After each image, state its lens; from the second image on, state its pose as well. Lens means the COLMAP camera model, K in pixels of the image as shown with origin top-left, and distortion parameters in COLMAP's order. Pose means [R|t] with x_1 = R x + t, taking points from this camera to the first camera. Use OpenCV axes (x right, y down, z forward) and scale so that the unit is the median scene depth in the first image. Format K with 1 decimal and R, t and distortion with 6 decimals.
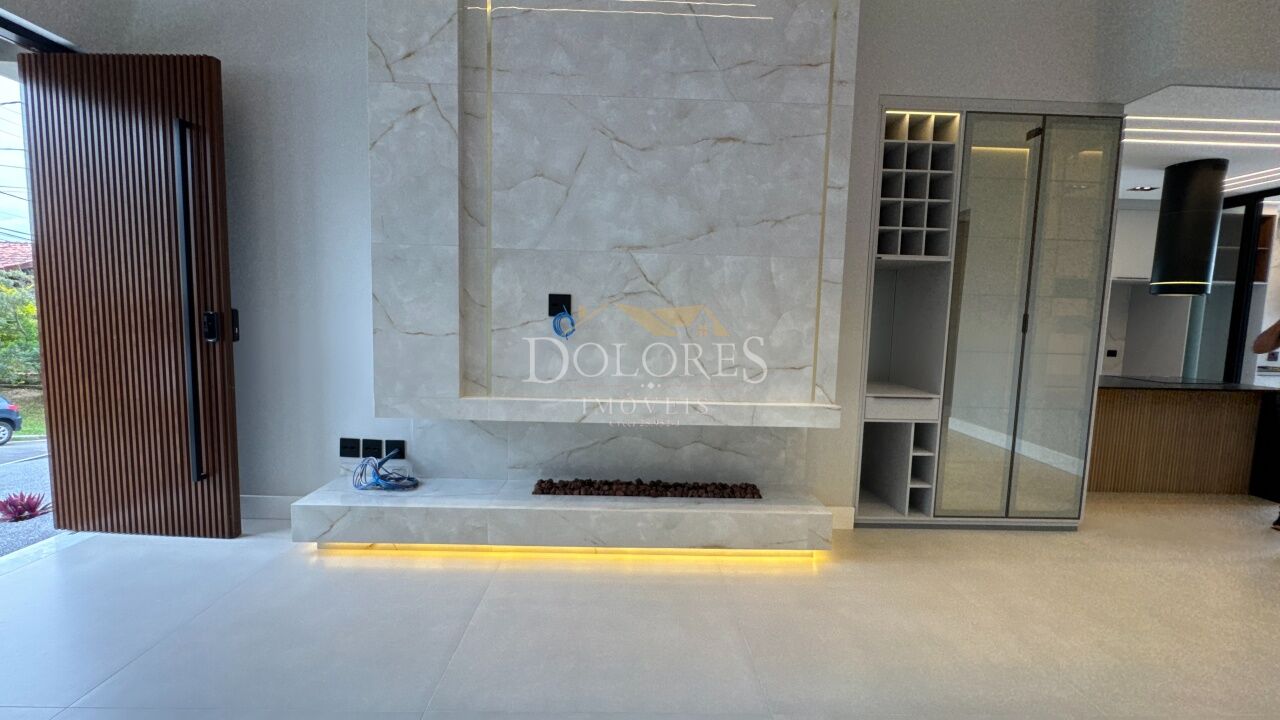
lens RADIAL K [[512.8, 0, 646.2], [0, 512.8, 362.5], [0, 0, 1]] dist [-0.005584, 0.000803]
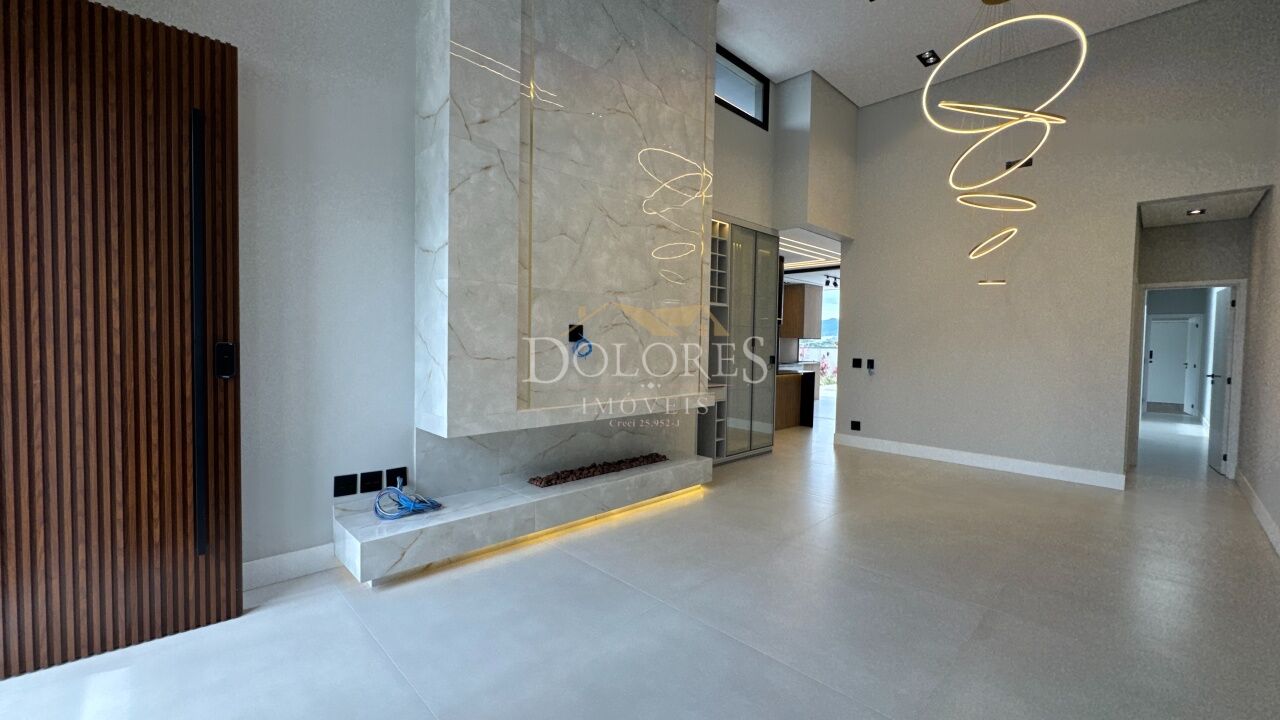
lens RADIAL K [[512.8, 0, 644.4], [0, 512.8, 359.9], [0, 0, 1]] dist [-0.005584, 0.000803]
pose [[0.725135, -0.039146, 0.687493, -0.900291], [0.065757, 0.997757, -0.012545, -0.014870], [-0.685460, 0.054304, 0.726083, -0.066709]]
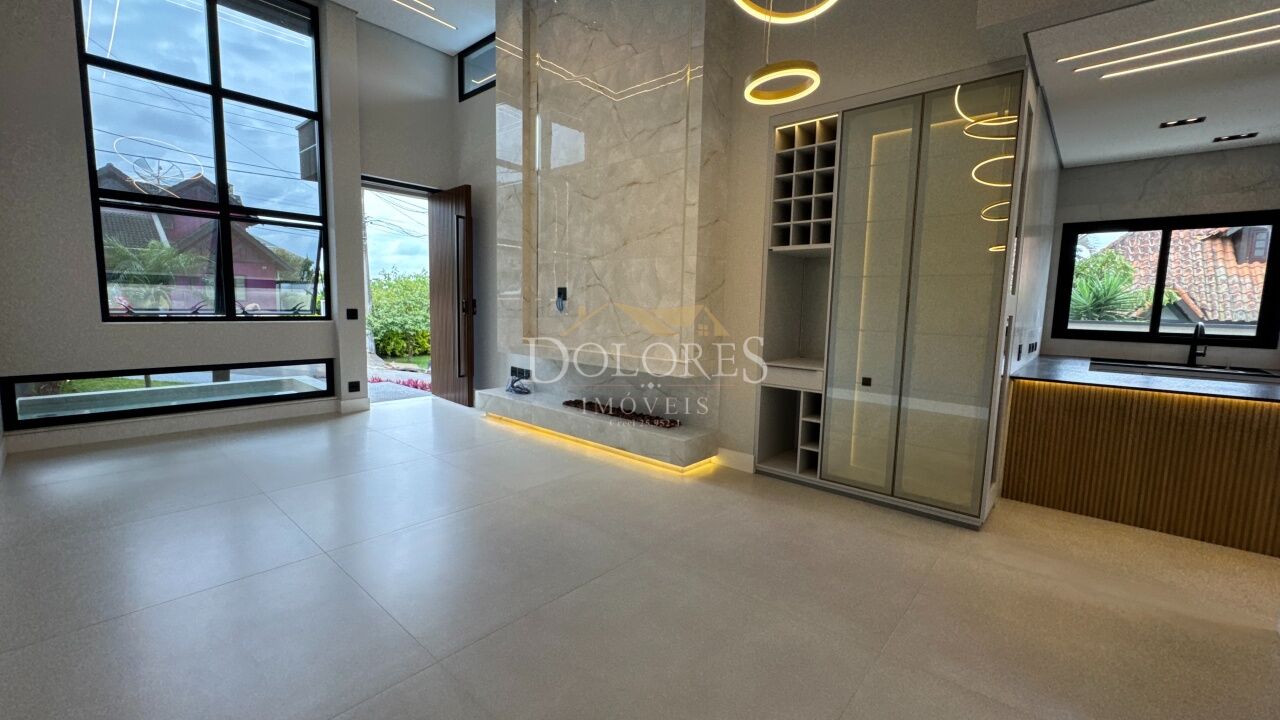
lens RADIAL K [[512.8, 0, 643.1], [0, 512.8, 356.3], [0, 0, 1]] dist [-0.005584, 0.000803]
pose [[0.737266, 0.059531, -0.672974, 1.168147], [-0.067312, 0.997627, 0.014507, 0.054703], [0.672241, 0.034604, 0.739523, -0.097644]]
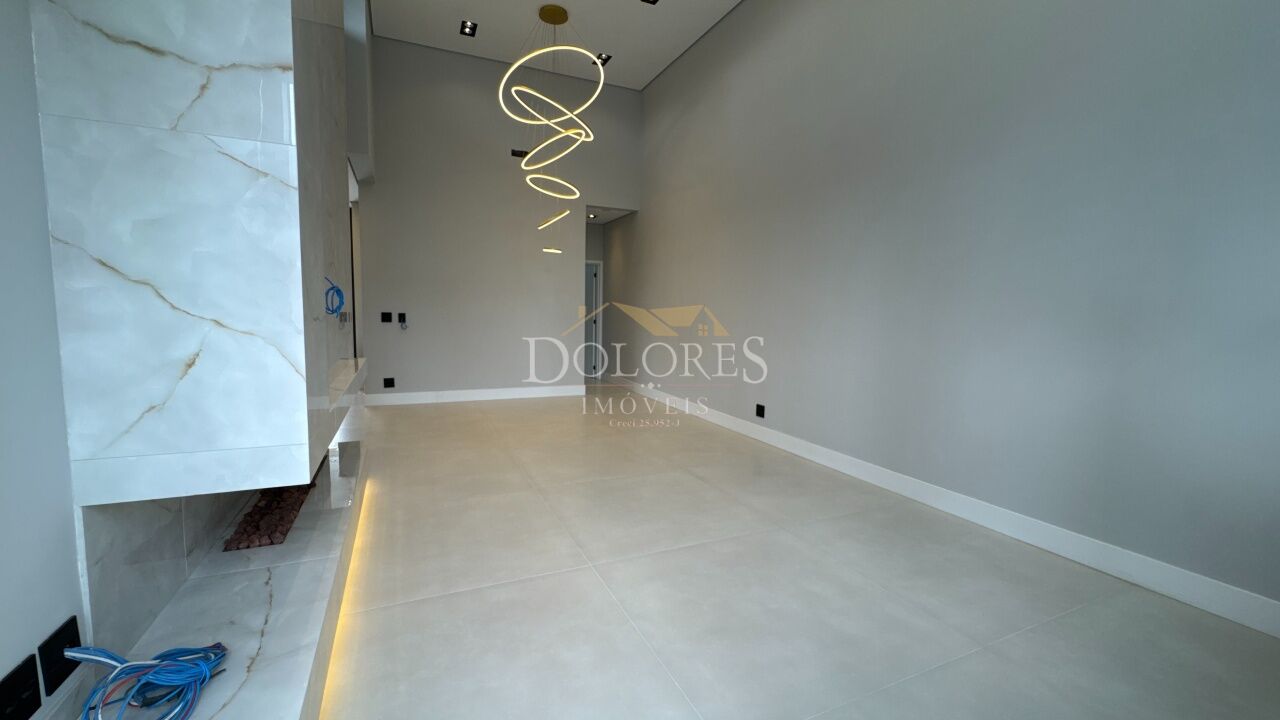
lens RADIAL K [[512.8, 0, 639.5], [0, 512.8, 363.8], [0, 0, 1]] dist [-0.005584, 0.000803]
pose [[-0.400981, -0.134607, 0.906143, -1.058822], [0.050597, 0.984382, 0.168619, -0.083612], [-0.914688, 0.113462, -0.387907, 0.819470]]
